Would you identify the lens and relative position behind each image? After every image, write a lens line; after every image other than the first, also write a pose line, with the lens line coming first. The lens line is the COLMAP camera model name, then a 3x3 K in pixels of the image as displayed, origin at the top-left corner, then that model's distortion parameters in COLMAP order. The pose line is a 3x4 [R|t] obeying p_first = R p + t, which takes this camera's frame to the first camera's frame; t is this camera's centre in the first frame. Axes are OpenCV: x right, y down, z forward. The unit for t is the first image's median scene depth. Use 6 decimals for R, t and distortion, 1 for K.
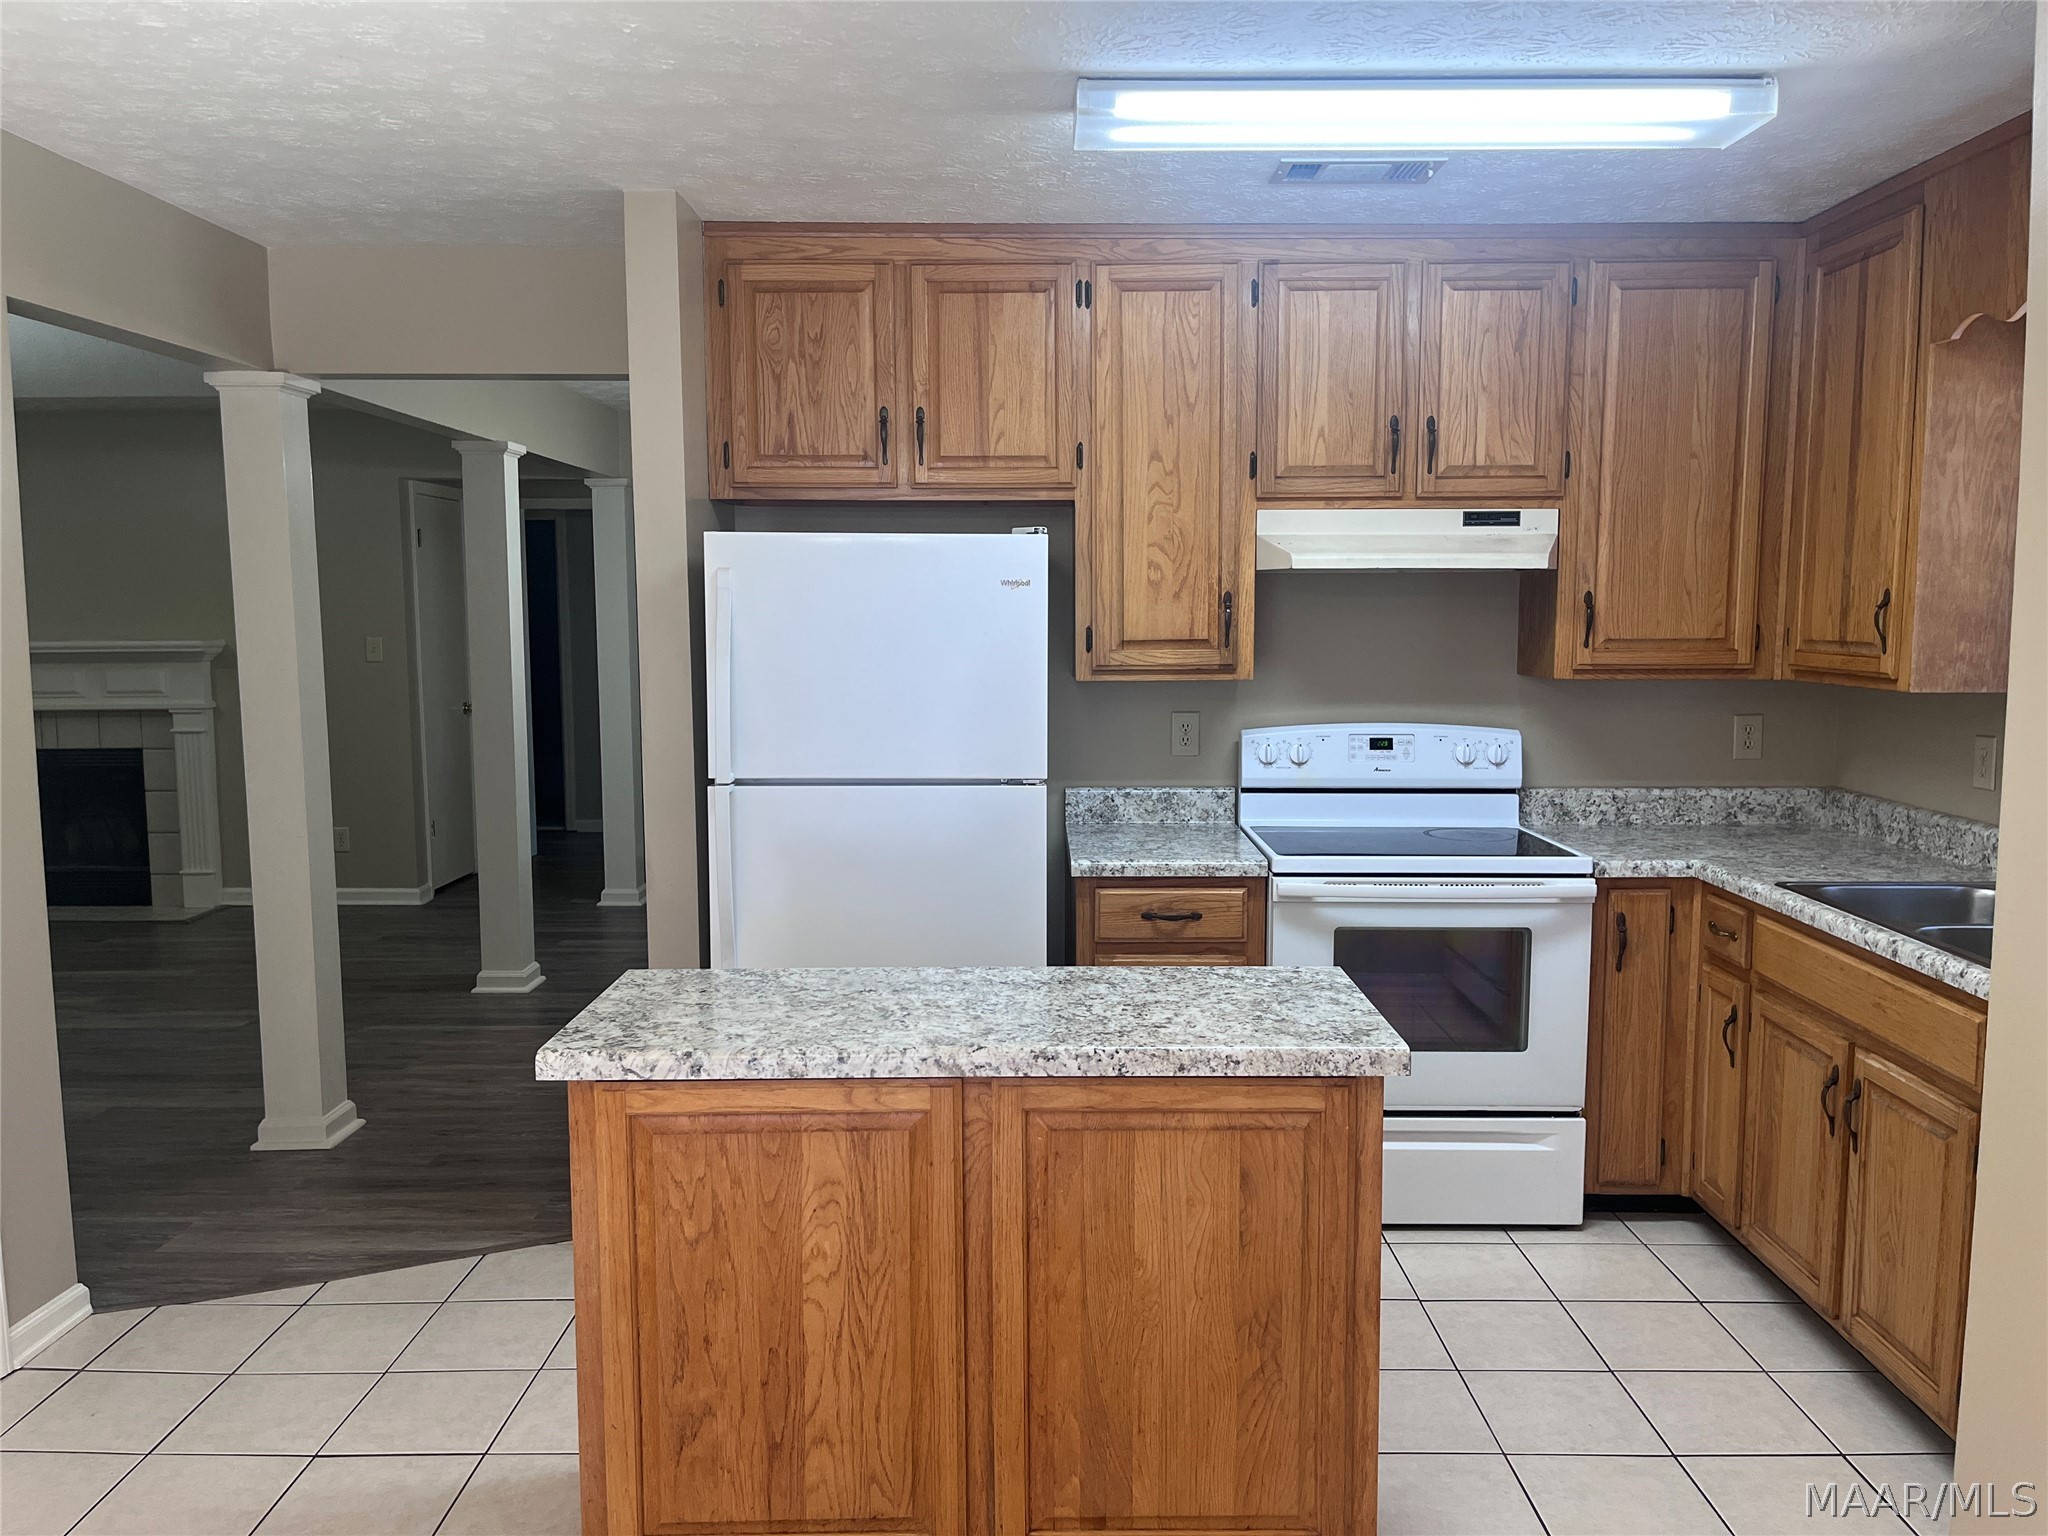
lens RADIAL K [[1537.5, 0, 1046.8], [0, 1537.5, 780.2], [0, 0, 1]] dist [0.077754, -0.093055]
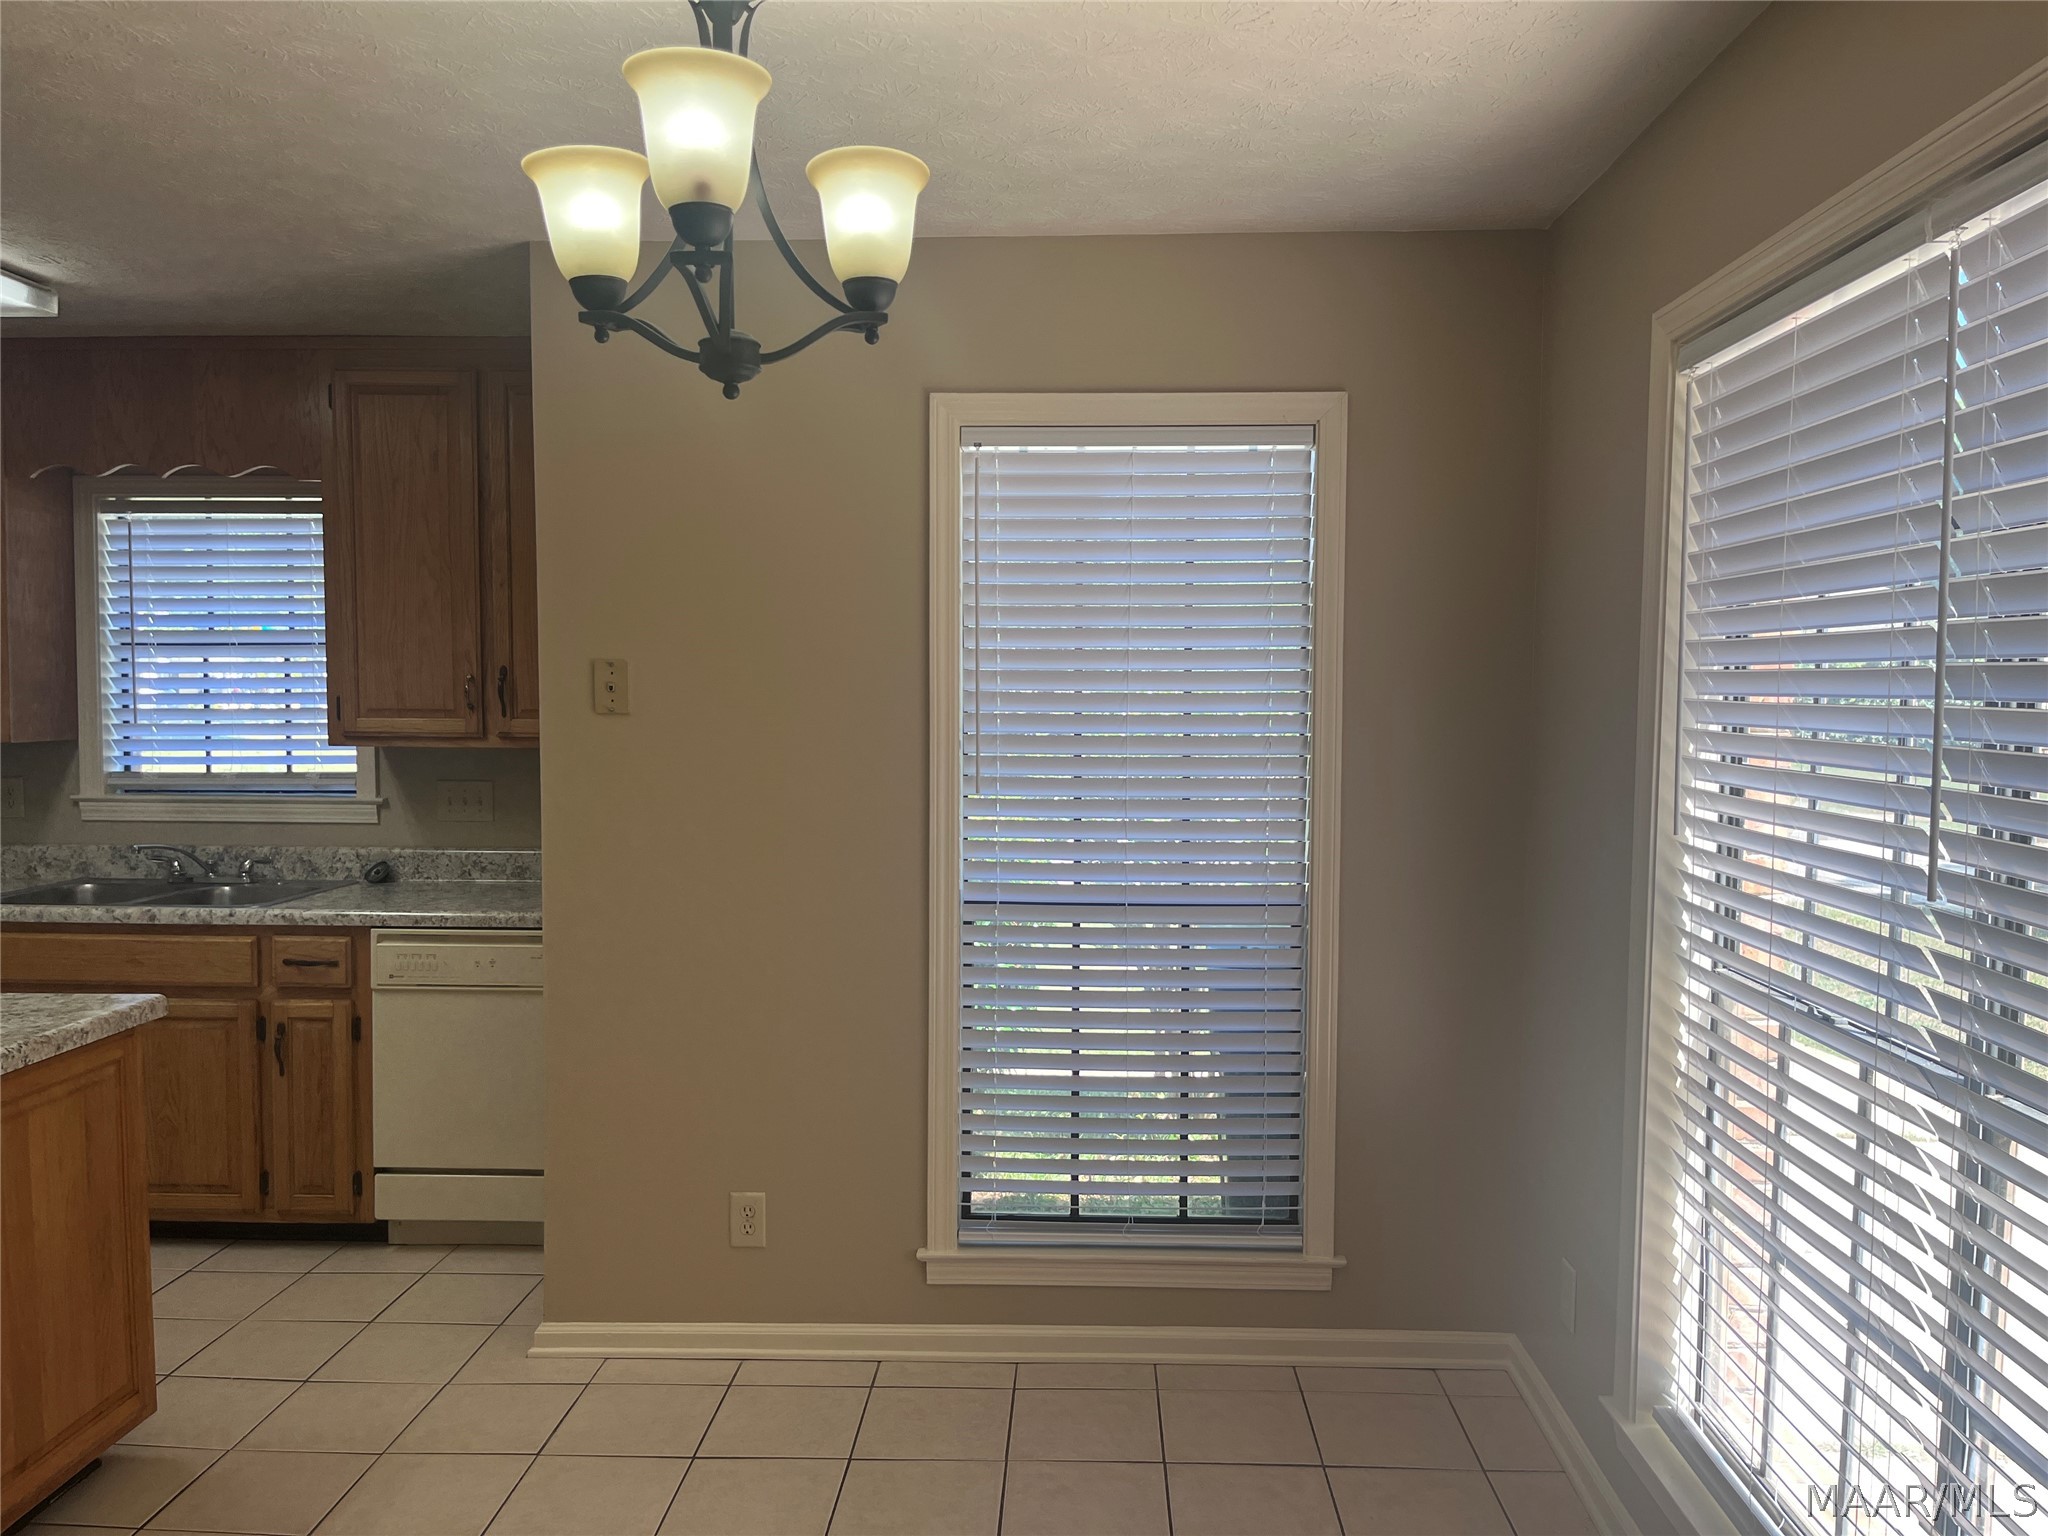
lens RADIAL K [[1532.8, 0, 1041.7], [0, 1532.8, 765.0], [0, 0, 1]] dist [0.061282, -0.083080]
pose [[0.035955, -0.049135, 0.998145, -0.639556], [0.108043, 0.993127, 0.044996, -0.002981], [-0.993496, 0.106225, 0.041017, 0.093693]]
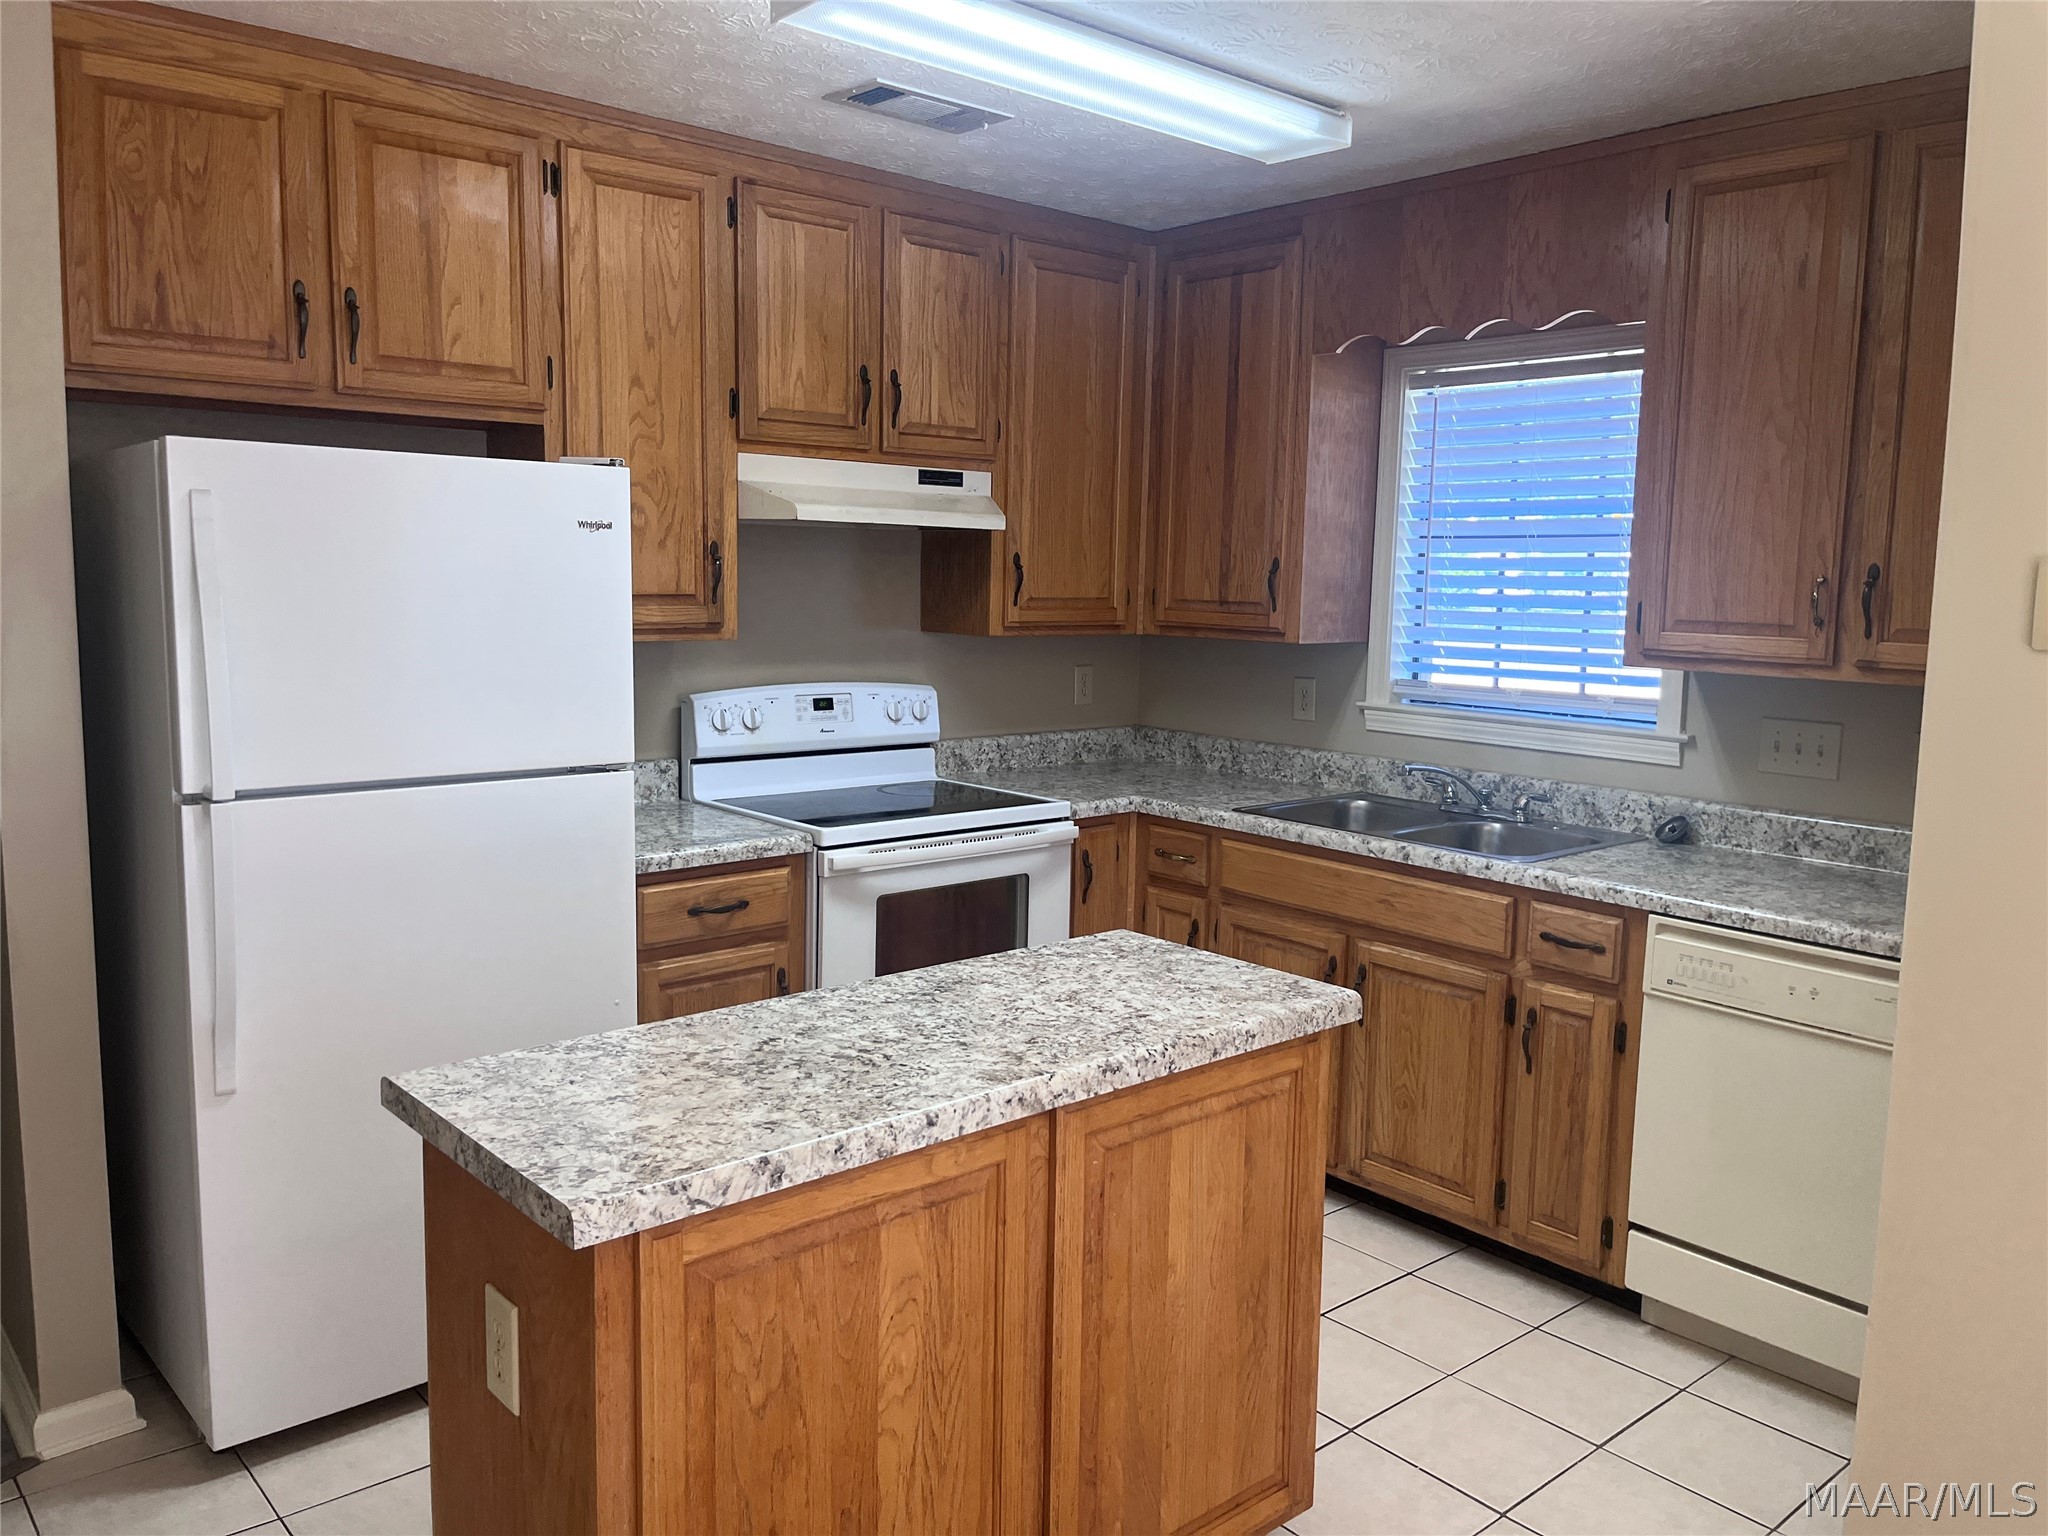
lens RADIAL K [[1532.8, 0, 1041.7], [0, 1532.8, 765.0], [0, 0, 1]] dist [0.061282, -0.083080]
pose [[0.756976, -0.067571, 0.649939, -0.350149], [0.053538, 0.997708, 0.041372, -0.020563], [-0.651246, 0.003479, 0.758859, 0.206441]]
